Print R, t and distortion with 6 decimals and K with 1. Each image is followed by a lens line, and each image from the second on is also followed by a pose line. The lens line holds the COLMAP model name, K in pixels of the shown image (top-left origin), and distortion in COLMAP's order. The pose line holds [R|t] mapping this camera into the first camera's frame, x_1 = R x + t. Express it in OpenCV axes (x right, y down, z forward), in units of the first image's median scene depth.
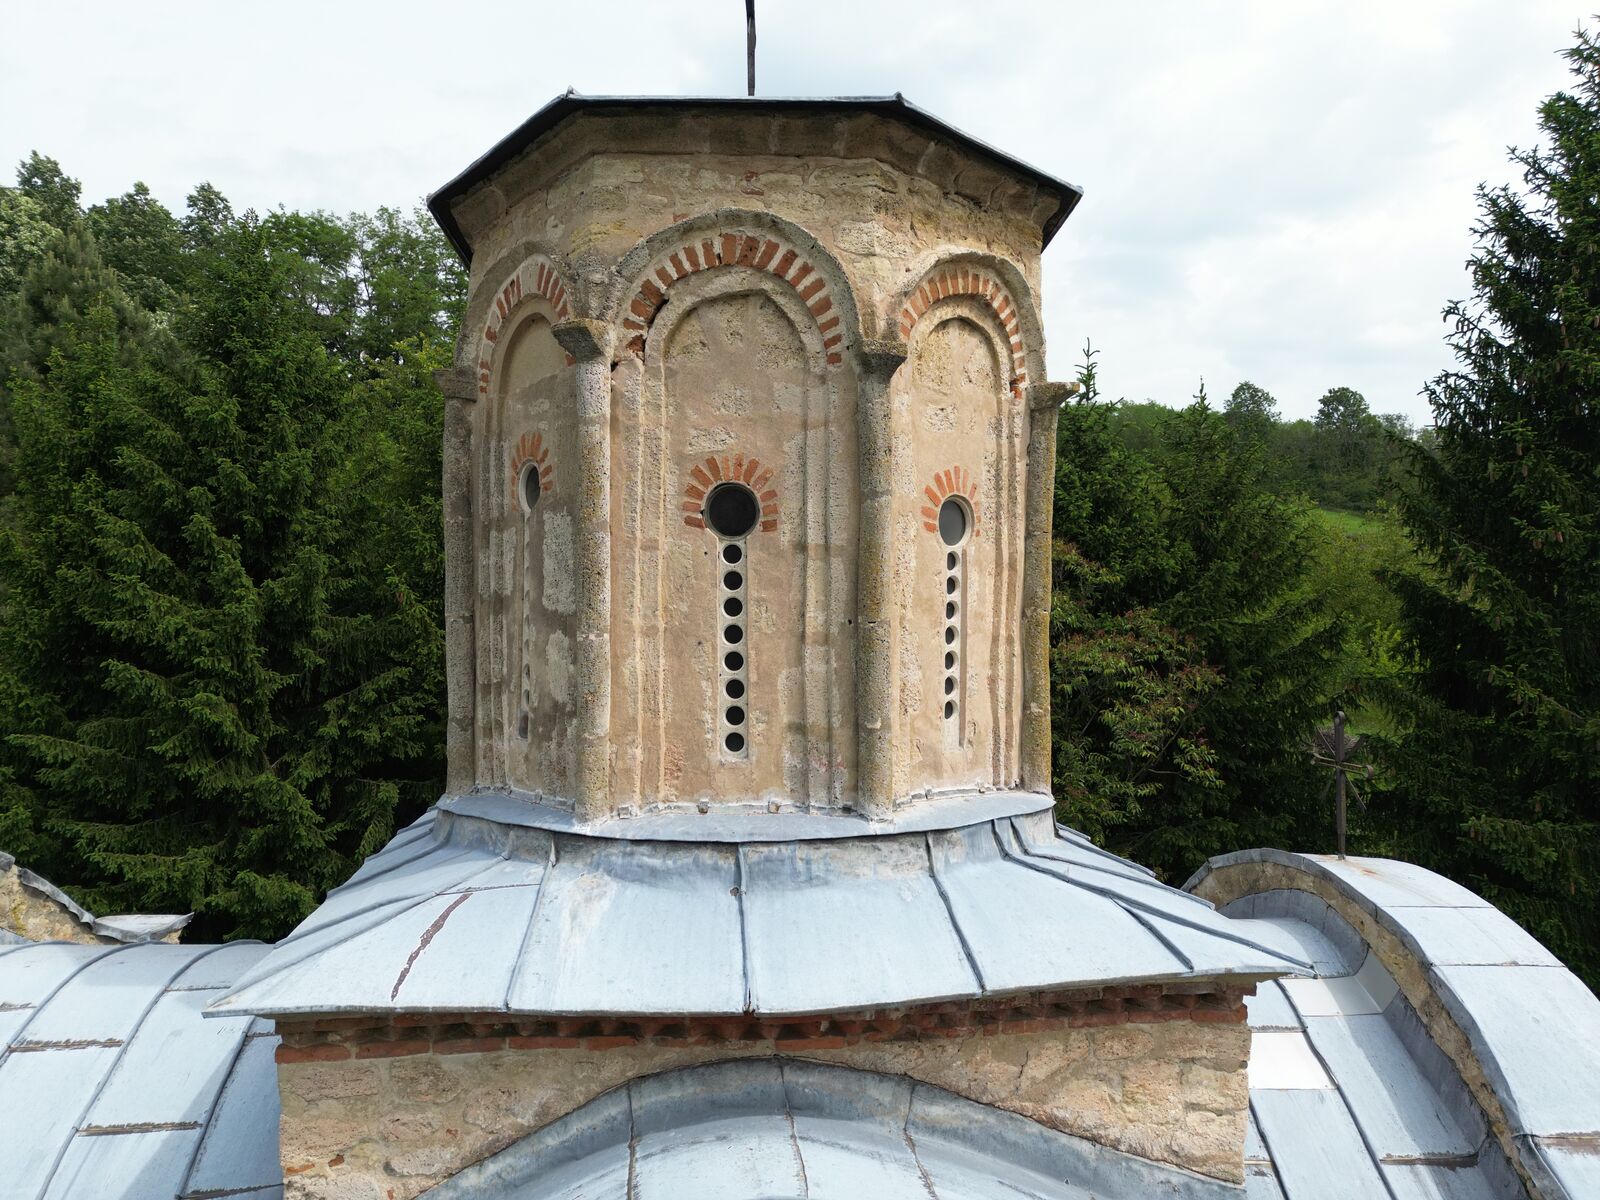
lens RADIAL K [[1135.7, 0, 803.1], [0, 1135.7, 600.1], [0, 0, 1]] dist [0.066703, -0.034811]
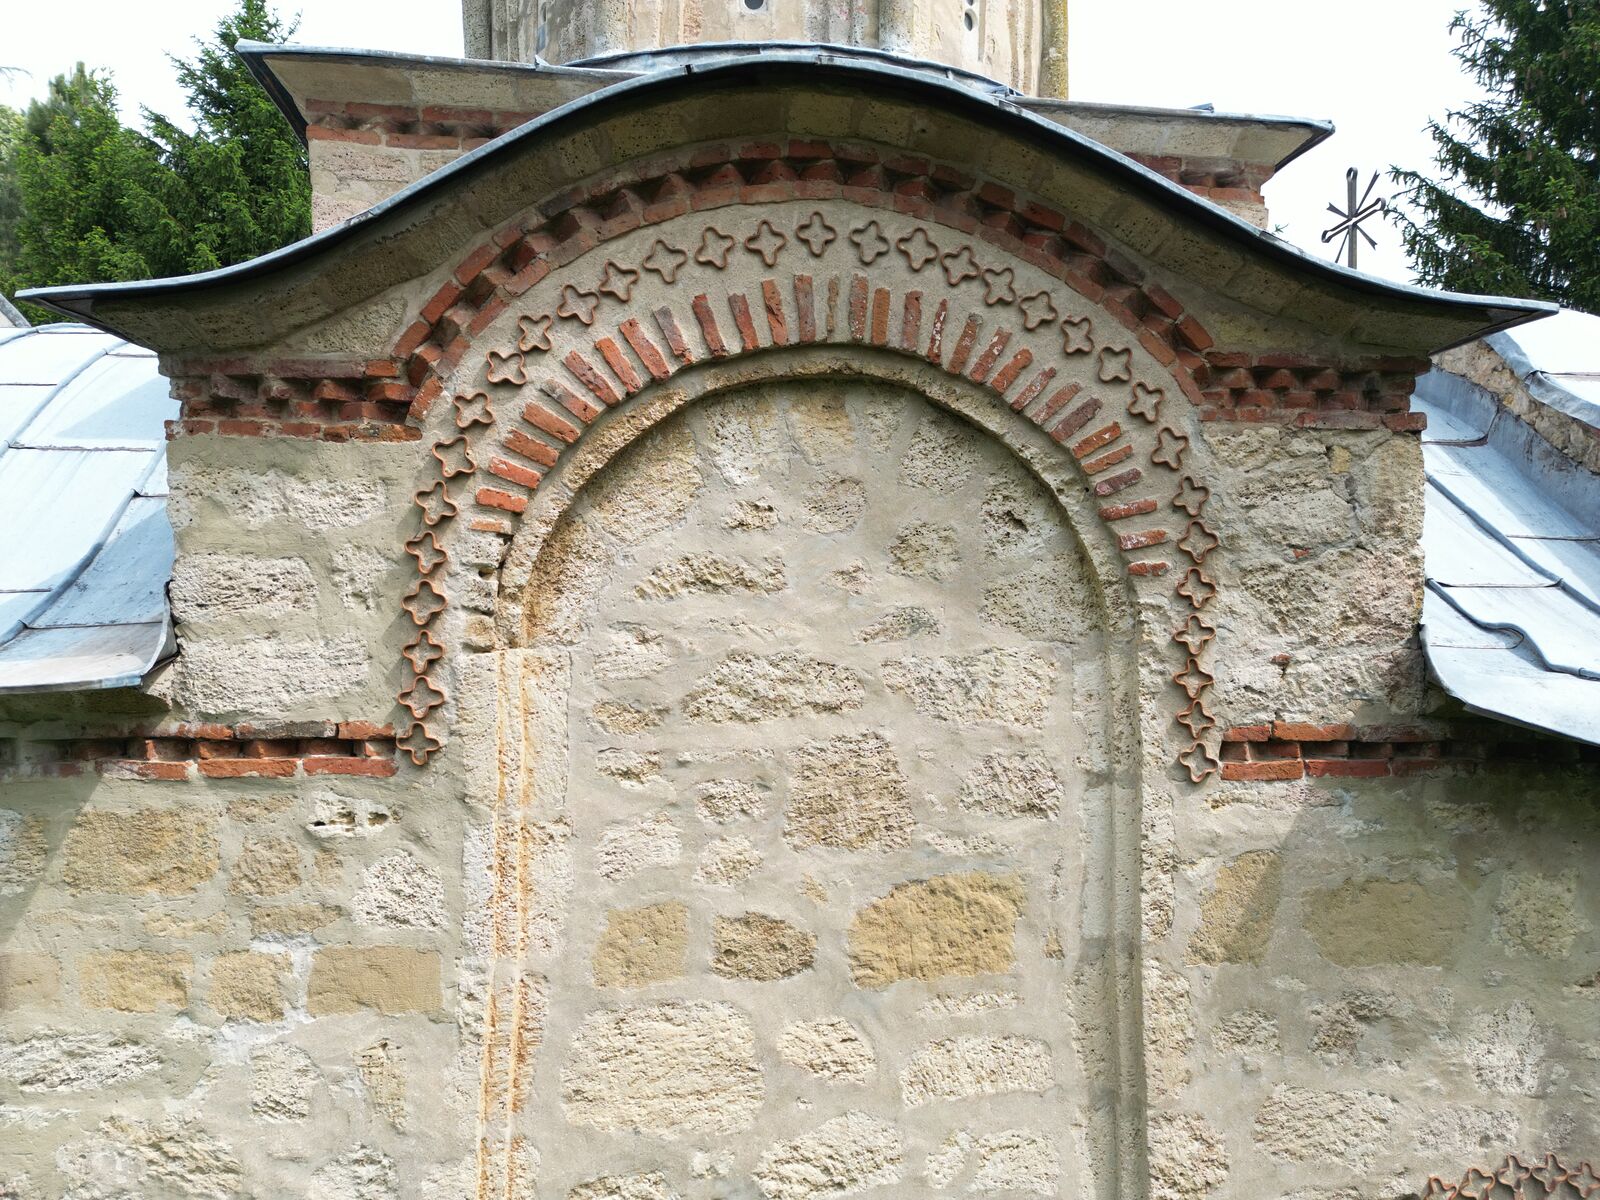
lens RADIAL K [[1135.7, 0, 805.9], [0, 1135.7, 571.4], [0, 0, 1]] dist [0.066703, -0.034811]
pose [[0.999992, -0.001651, 0.003712, -0.018451], [0.001660, 0.999996, -0.002236, 0.577082], [-0.003708, 0.002242, 0.999991, -0.006130]]
